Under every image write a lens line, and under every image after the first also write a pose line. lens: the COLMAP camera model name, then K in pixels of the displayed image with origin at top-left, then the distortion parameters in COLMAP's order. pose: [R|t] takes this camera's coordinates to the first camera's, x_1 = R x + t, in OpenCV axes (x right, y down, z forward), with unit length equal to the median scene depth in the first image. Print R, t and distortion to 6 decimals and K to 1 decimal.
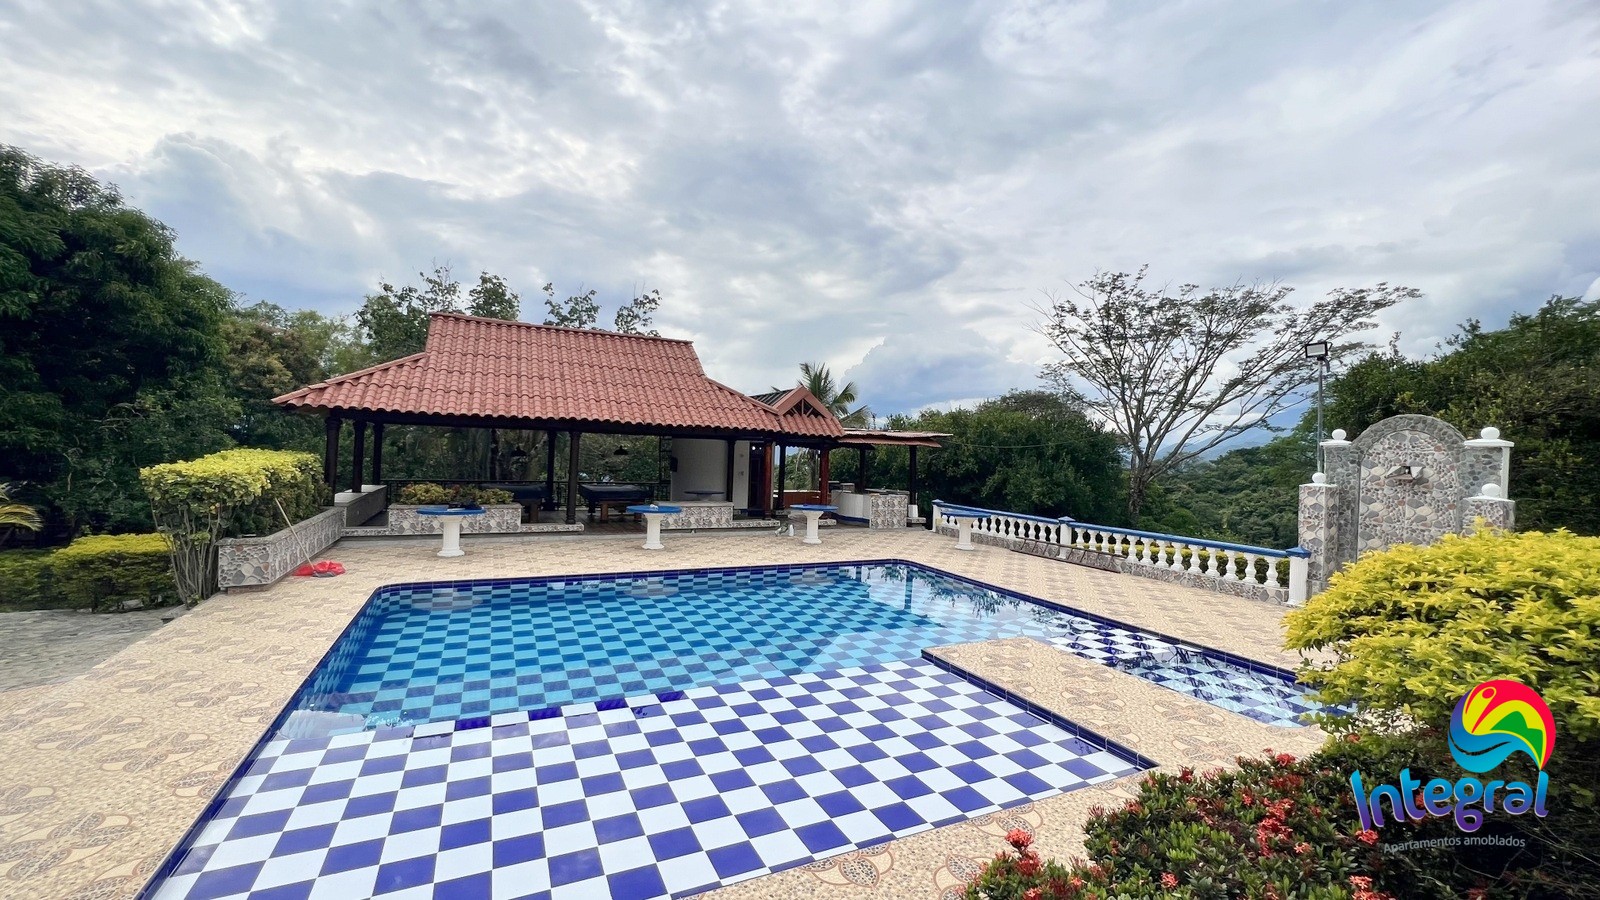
lens RADIAL K [[641.3, 0, 809.7], [0, 641.3, 451.5], [0, 0, 1]] dist [-0.003394, -0.000023]
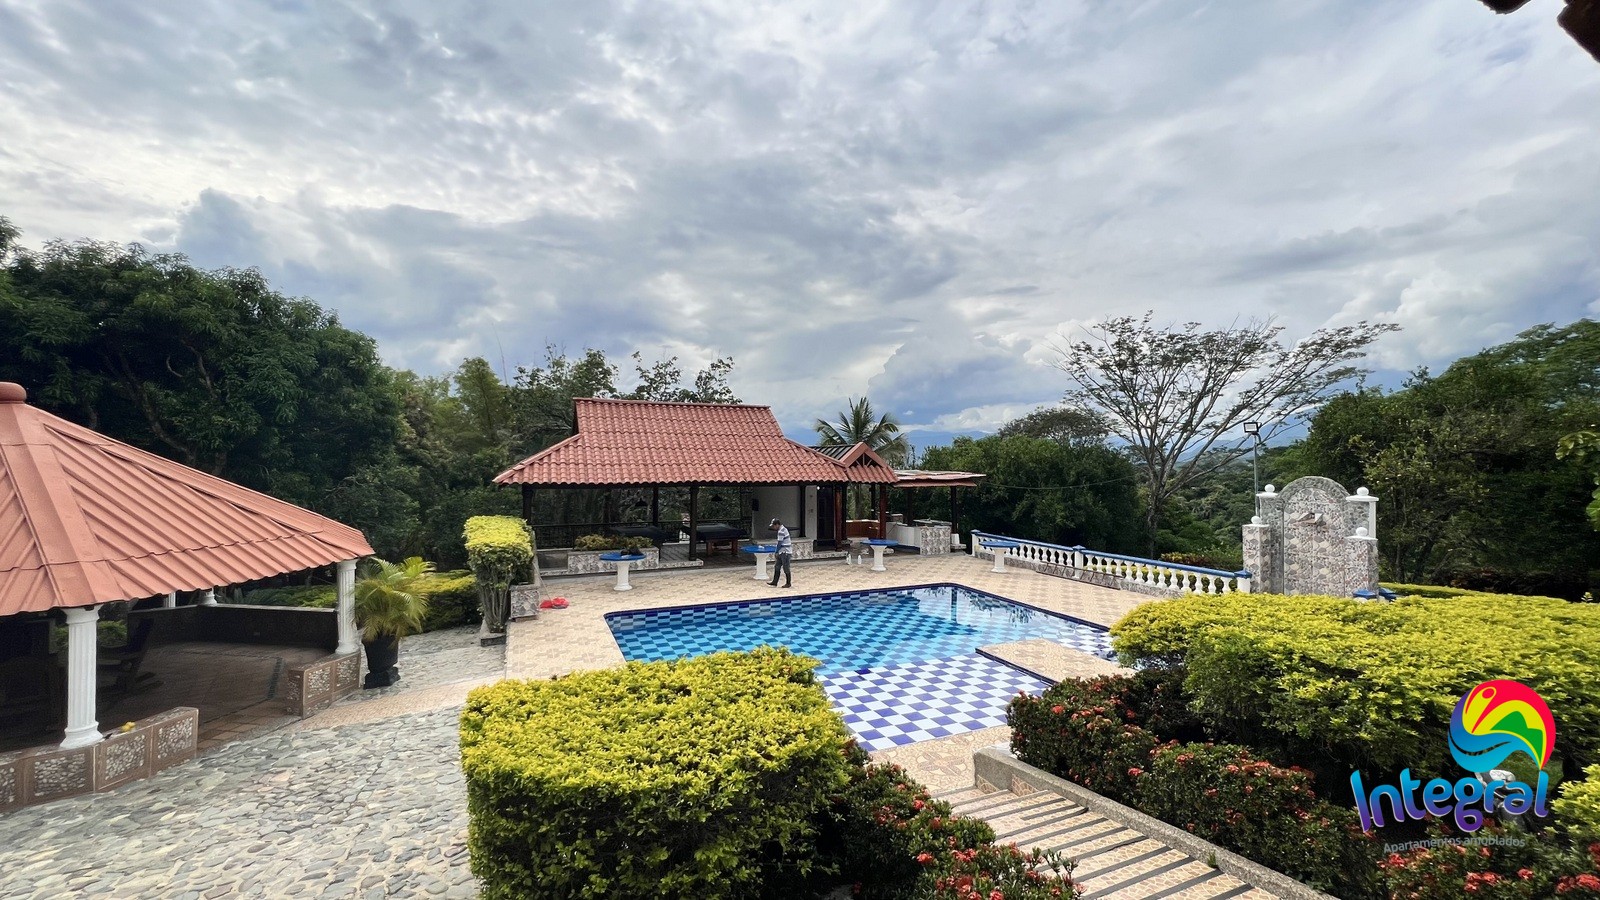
lens RADIAL K [[641.3, 0, 806.5], [0, 641.3, 450.4], [0, 0, 1]] dist [-0.003394, -0.000023]
pose [[0.998239, -0.035097, -0.047816, -0.063807], [0.034280, 0.999254, -0.017798, -0.070556], [0.048405, 0.016127, 0.998698, -0.261420]]
